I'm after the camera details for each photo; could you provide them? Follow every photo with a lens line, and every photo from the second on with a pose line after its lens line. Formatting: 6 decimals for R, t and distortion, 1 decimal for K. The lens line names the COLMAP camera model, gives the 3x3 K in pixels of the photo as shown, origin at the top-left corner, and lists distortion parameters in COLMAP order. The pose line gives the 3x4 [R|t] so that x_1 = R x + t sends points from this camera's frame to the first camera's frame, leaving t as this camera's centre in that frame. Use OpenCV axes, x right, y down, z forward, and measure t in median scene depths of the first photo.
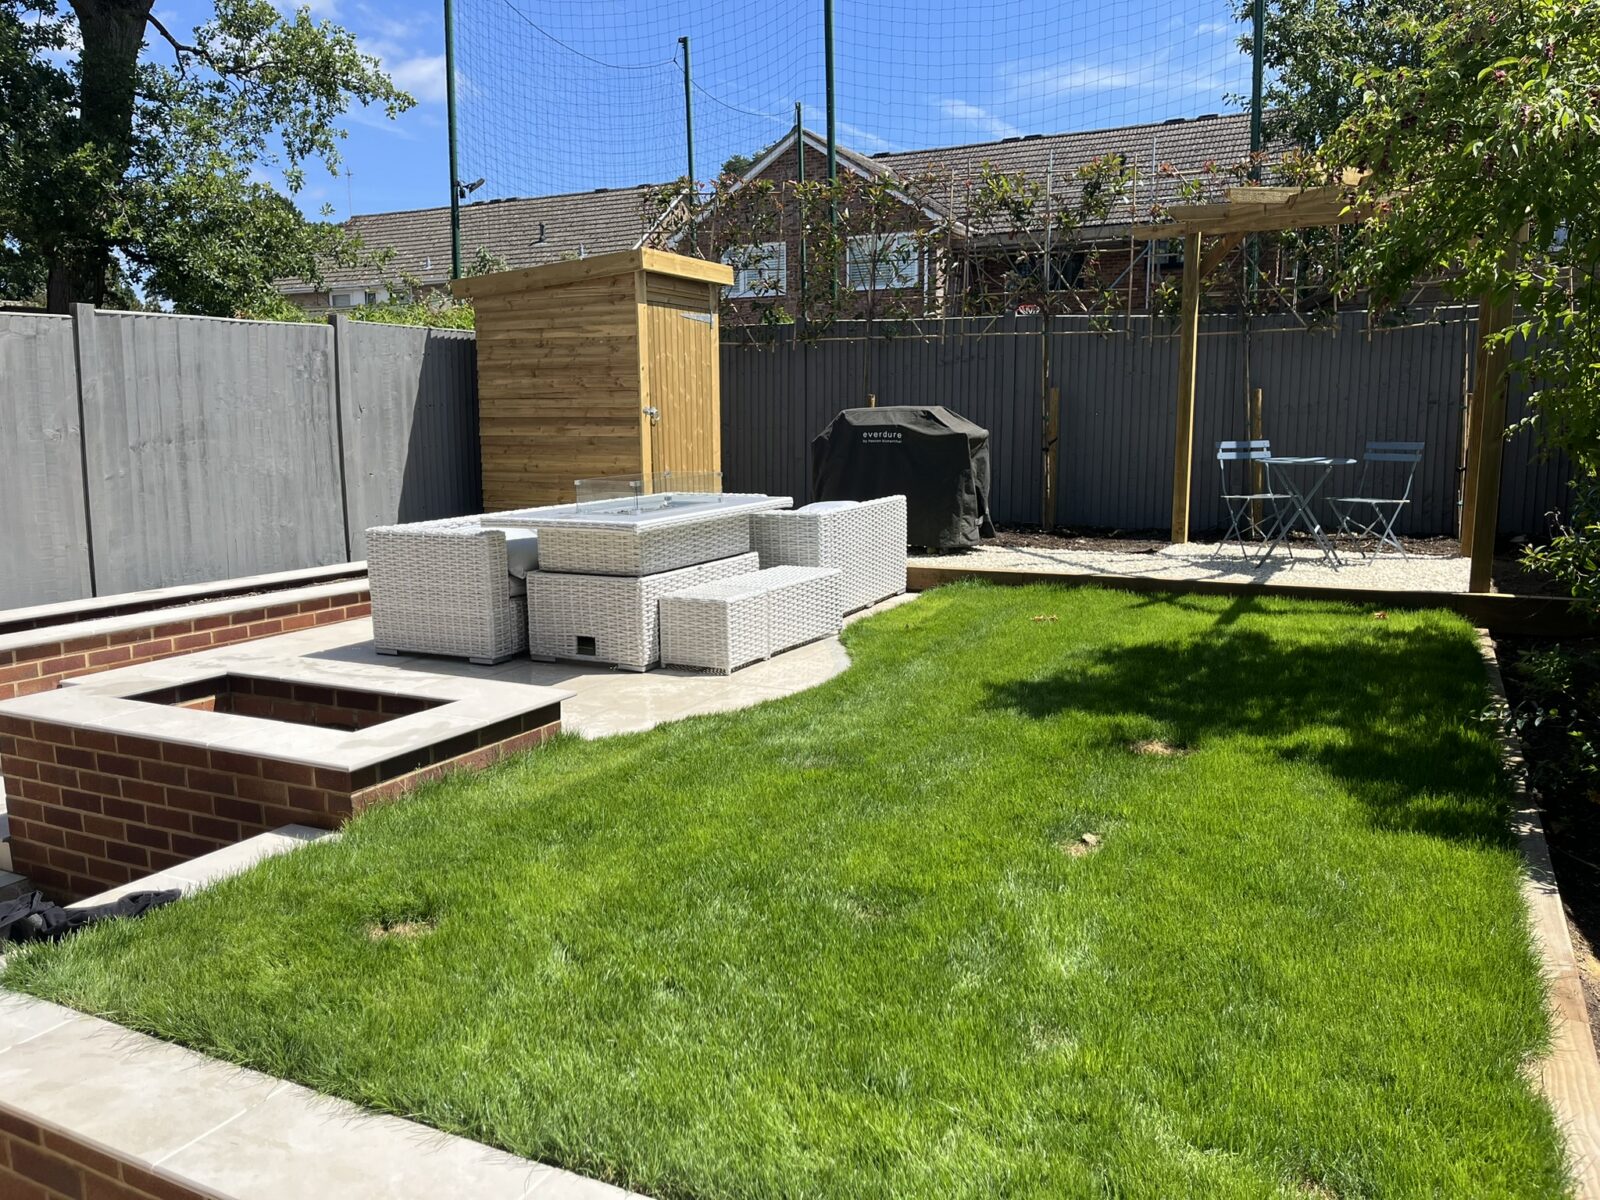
lens RADIAL K [[1209.8, 0, 800.0], [0, 1209.8, 600.0], [0, 0, 1]] dist [0.077934, -0.101098]
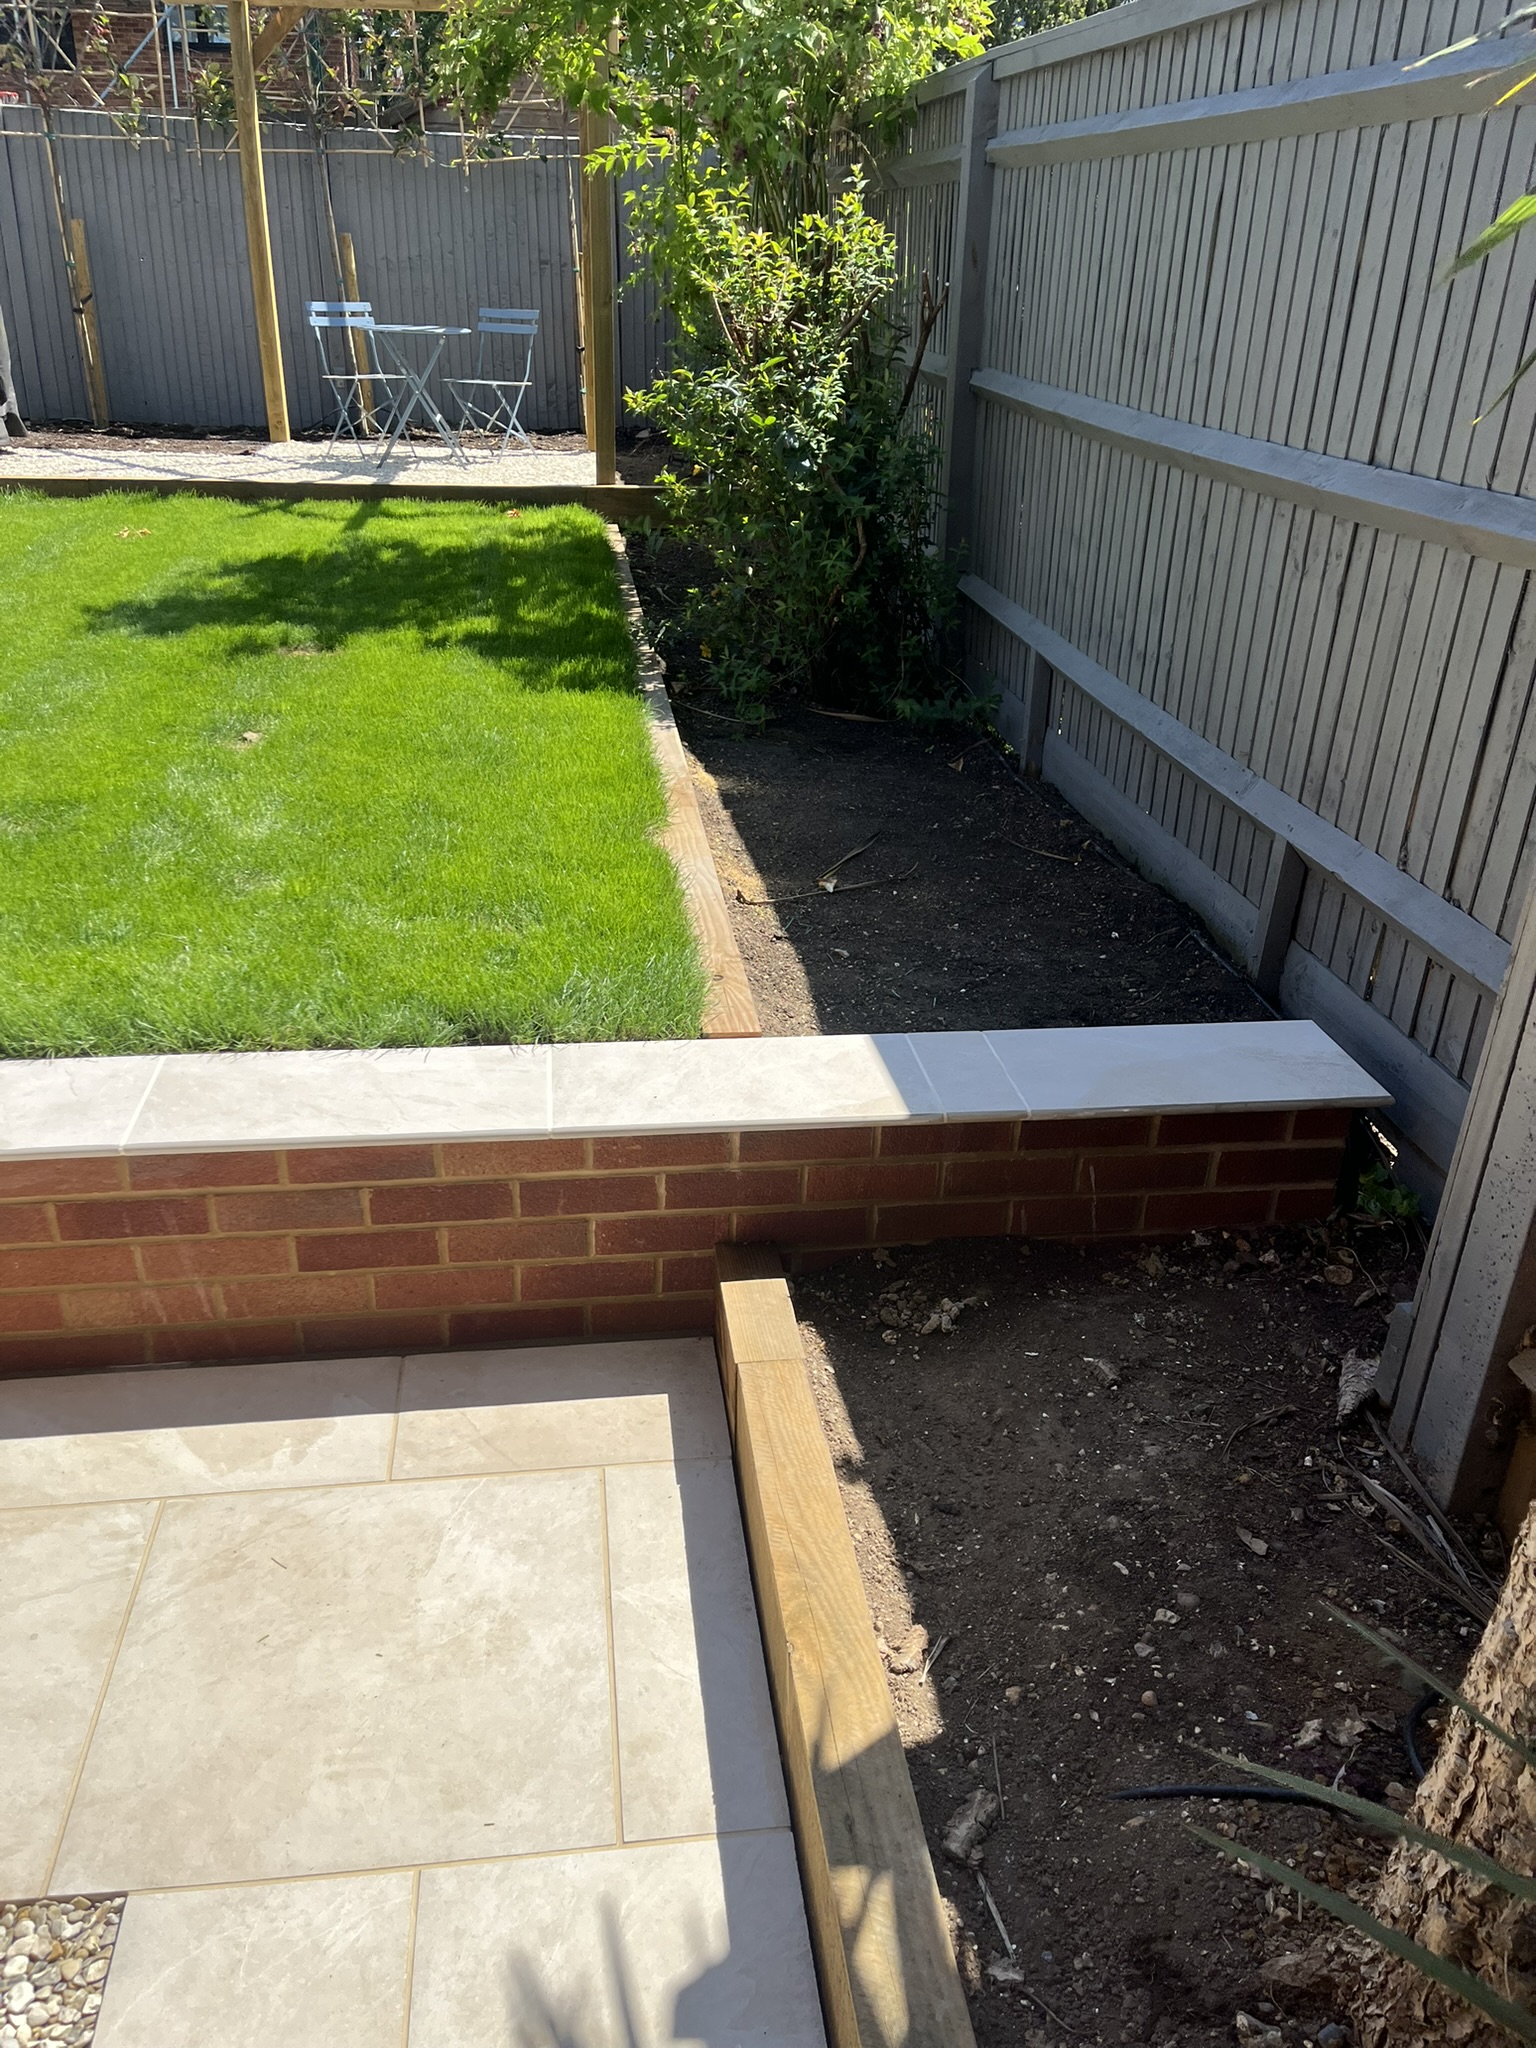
lens RADIAL K [[1548.5, 0, 768.0], [0, 1548.5, 1024.0], [0, 0, 1]] dist [0.077934, -0.101098]
pose [[0.828418, -0.211744, 0.518544, -0.051979], [0.054416, 0.951835, 0.301742, 0.032296], [-0.557461, -0.221751, 0.800040, -0.117261]]
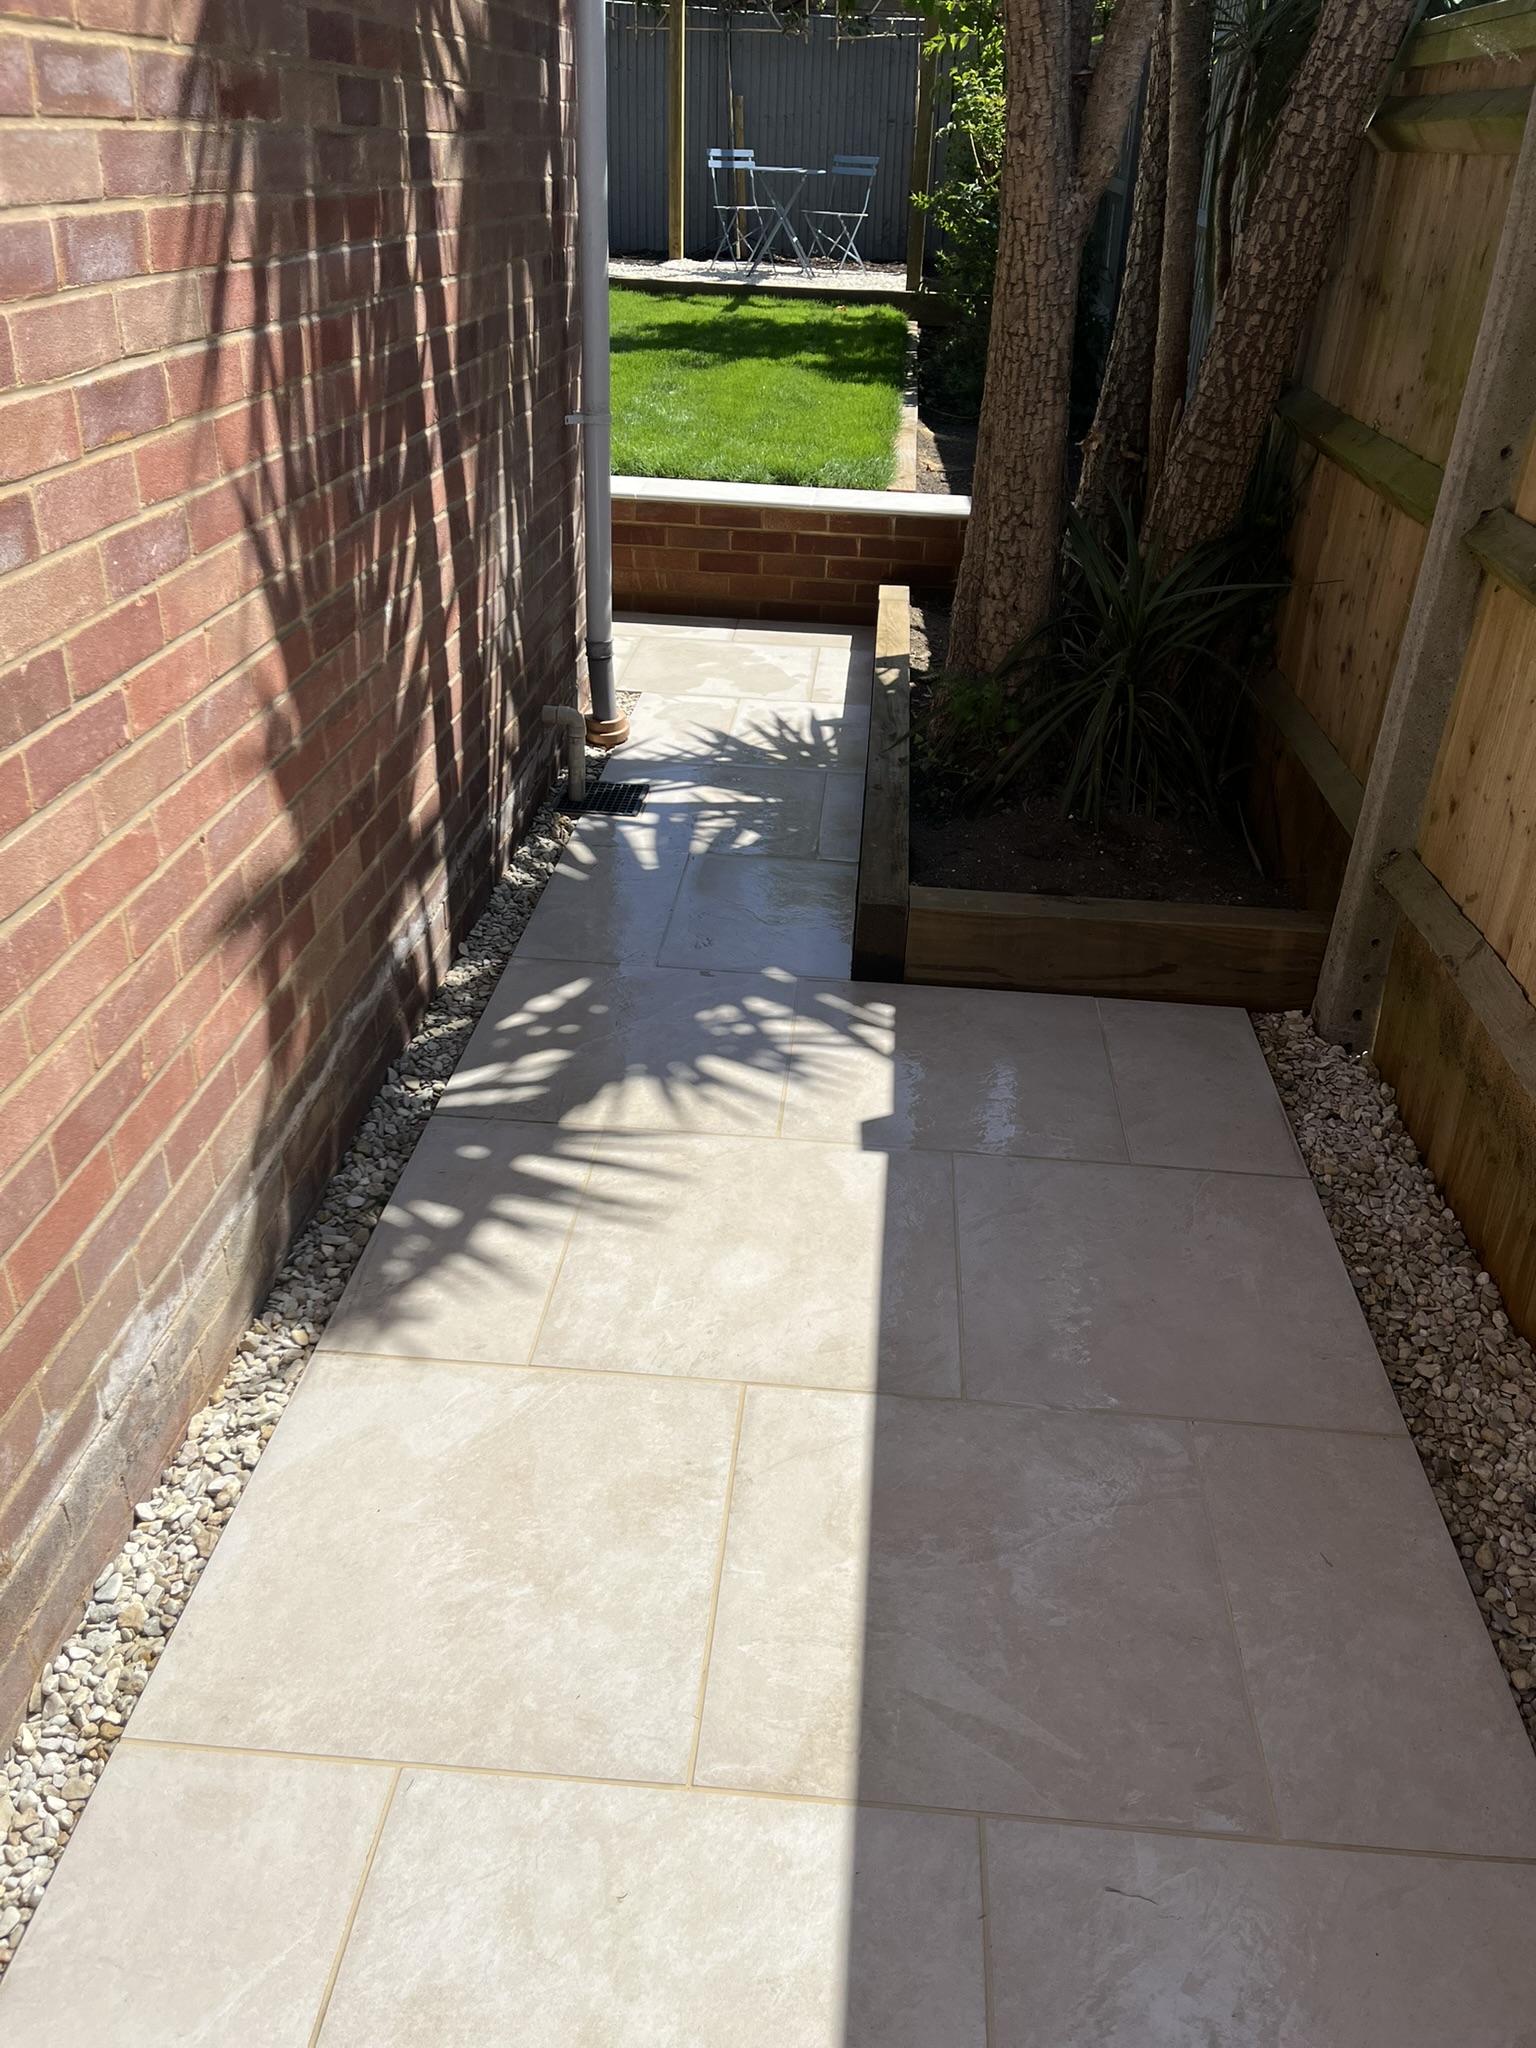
lens RADIAL K [[1548.5, 0, 768.0], [0, 1548.5, 1024.0], [0, 0, 1]] dist [0.077934, -0.101098]
pose [[0.926415, -0.146567, 0.346805, -0.250037], [0.013426, 0.933393, 0.358606, 0.116157], [-0.376265, -0.327561, 0.866677, -0.578911]]
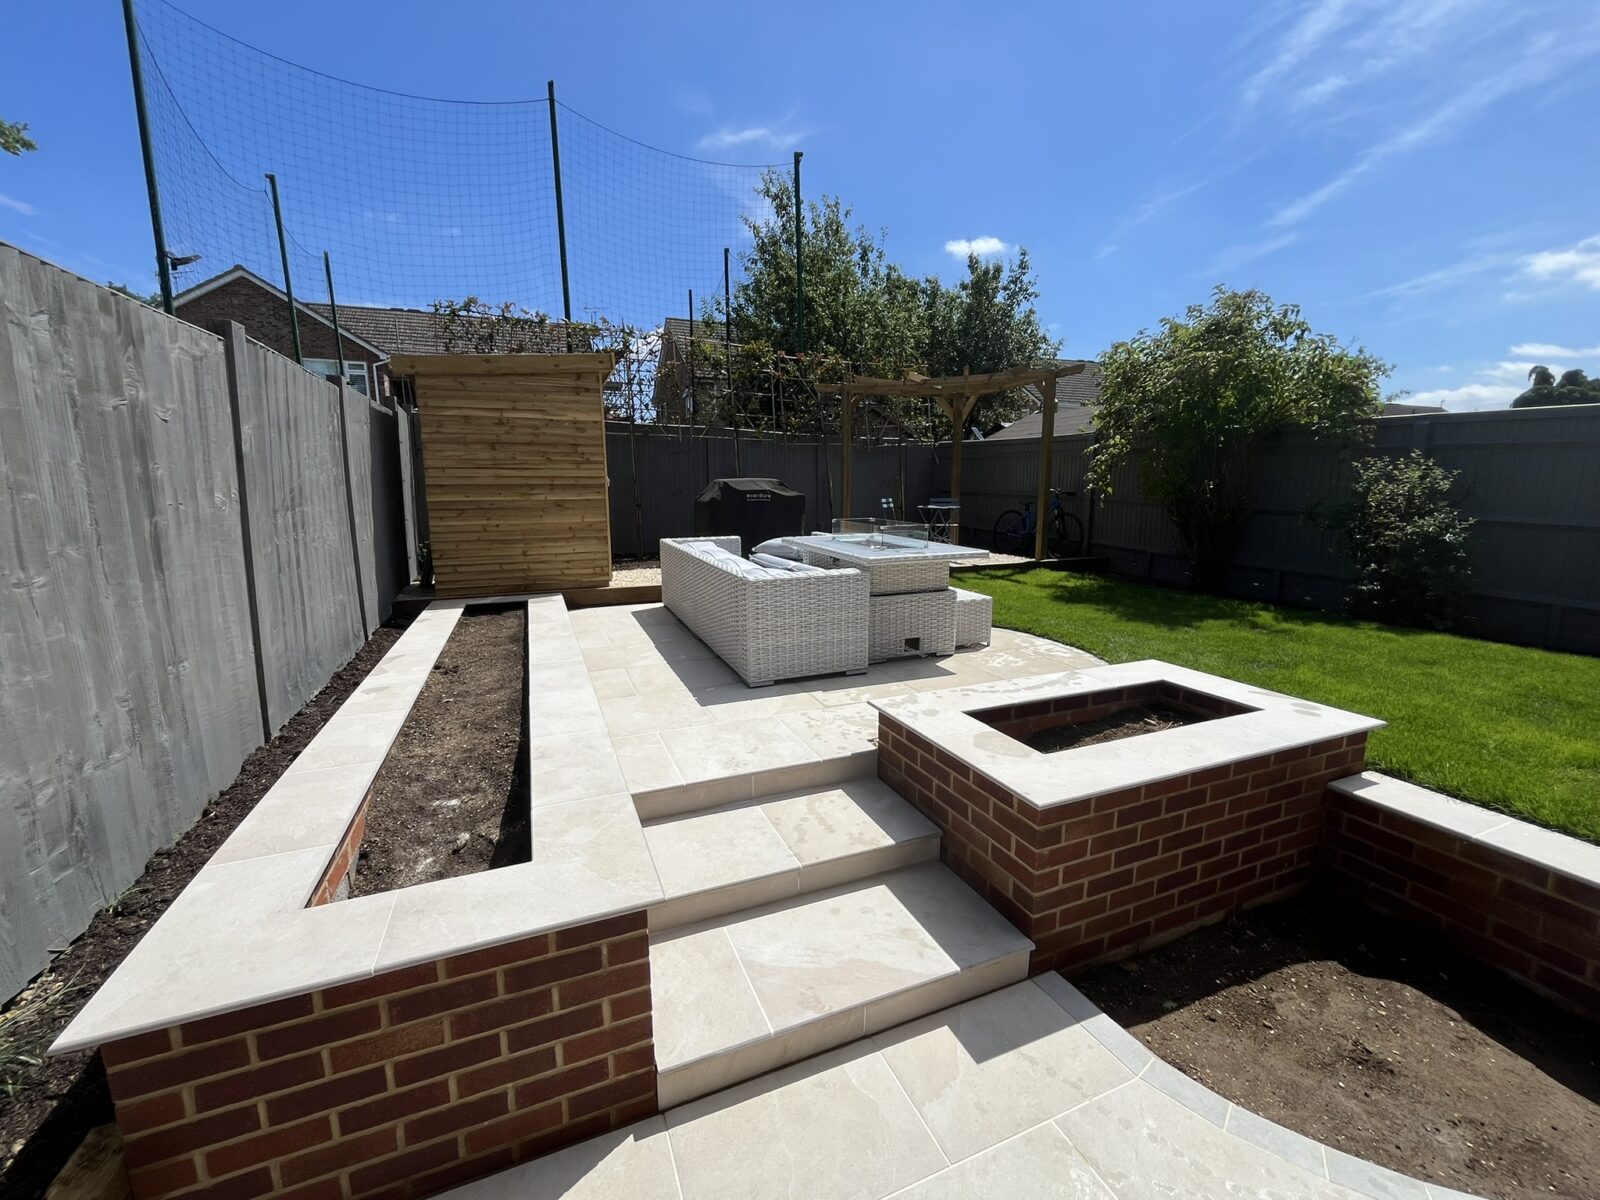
lens RADIAL K [[643.9, 0, 800.0], [0, 643.9, 600.0], [0, 0, 1]] dist [0.001402, 0.000227]
pose [[0.660500, -0.125337, 0.740291, -0.715755], [0.114797, 0.991234, 0.065399, -0.067642], [-0.741998, 0.041787, 0.669098, 0.535155]]
